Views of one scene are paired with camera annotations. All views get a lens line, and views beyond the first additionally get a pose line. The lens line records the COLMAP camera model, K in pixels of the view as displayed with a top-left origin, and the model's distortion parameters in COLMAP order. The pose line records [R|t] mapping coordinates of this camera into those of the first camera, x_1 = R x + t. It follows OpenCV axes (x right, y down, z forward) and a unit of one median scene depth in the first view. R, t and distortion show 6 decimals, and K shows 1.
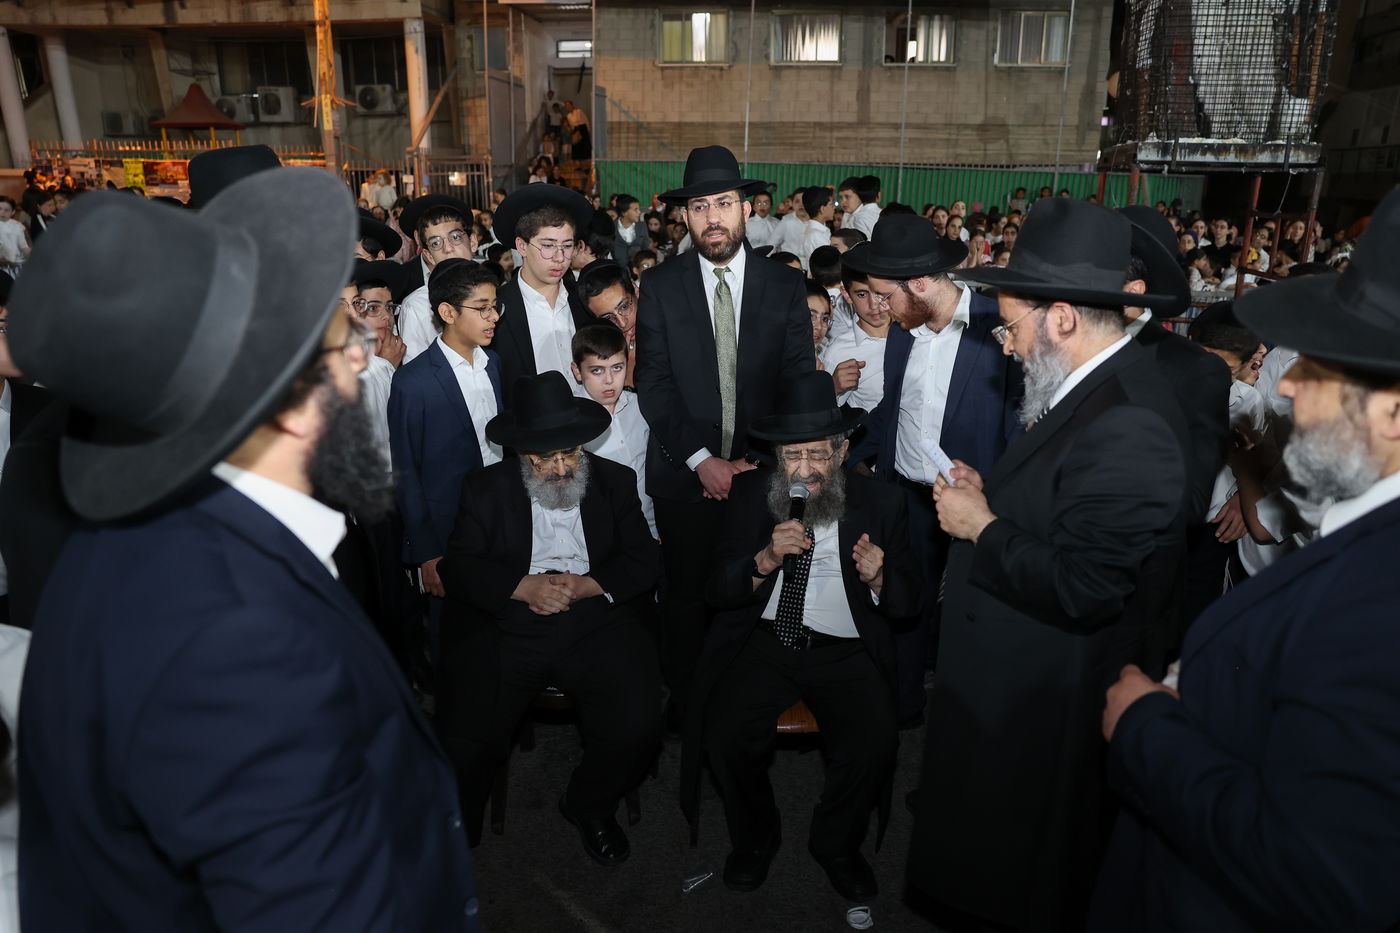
lens RADIAL K [[980.1, 0, 700.0], [0, 980.1, 466.5], [0, 0, 1]] dist [-0.099633, 0.097544]
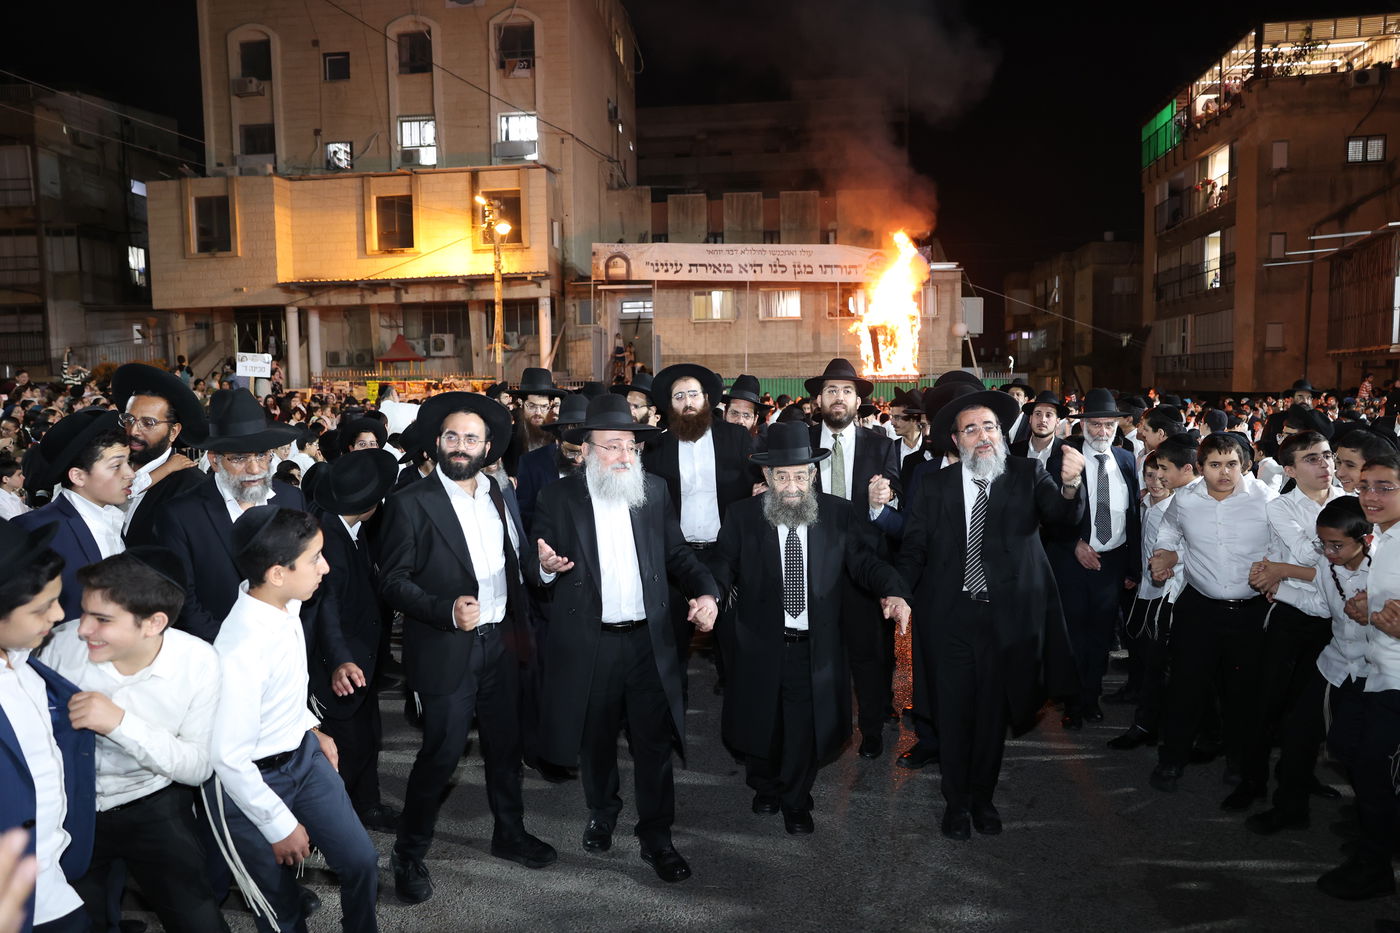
lens RADIAL K [[980.1, 0, 700.0], [0, 980.1, 466.5], [0, 0, 1]] dist [-0.099633, 0.097544]
pose [[0.999797, -0.019837, -0.003390, -0.028218], [0.018721, 0.978580, -0.205015, 0.171039], [0.007384, 0.204910, 0.978753, -0.586526]]
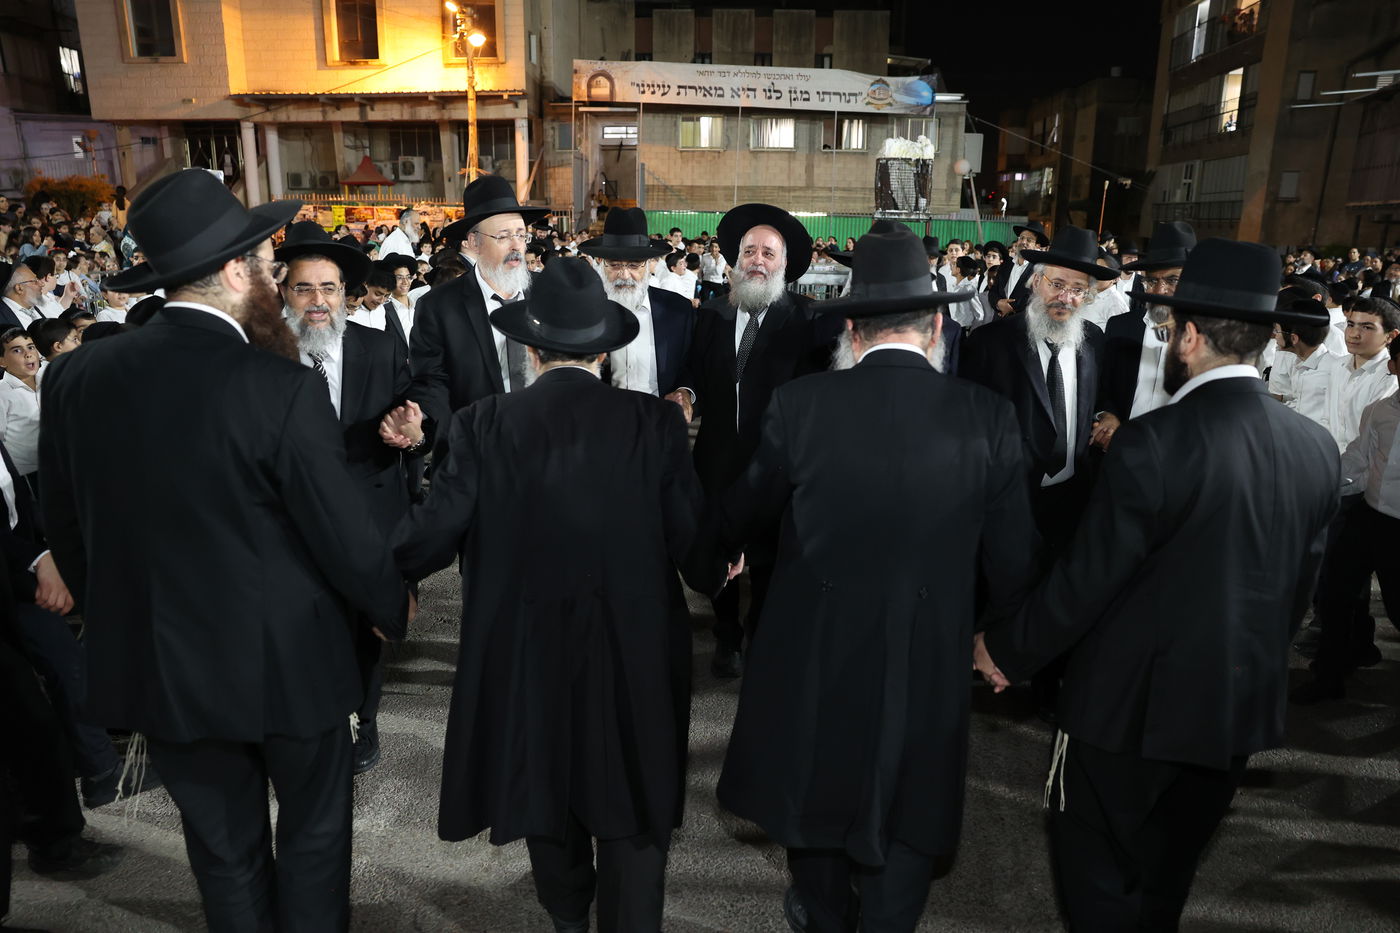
lens RADIAL K [[980.1, 0, 700.0], [0, 980.1, 466.5], [0, 0, 1]] dist [-0.099633, 0.097544]
pose [[0.999676, 0.001109, 0.025419, -0.047606], [-0.000082, 0.999184, -0.040385, 0.159414], [-0.025444, 0.040370, 0.998861, -0.544626]]
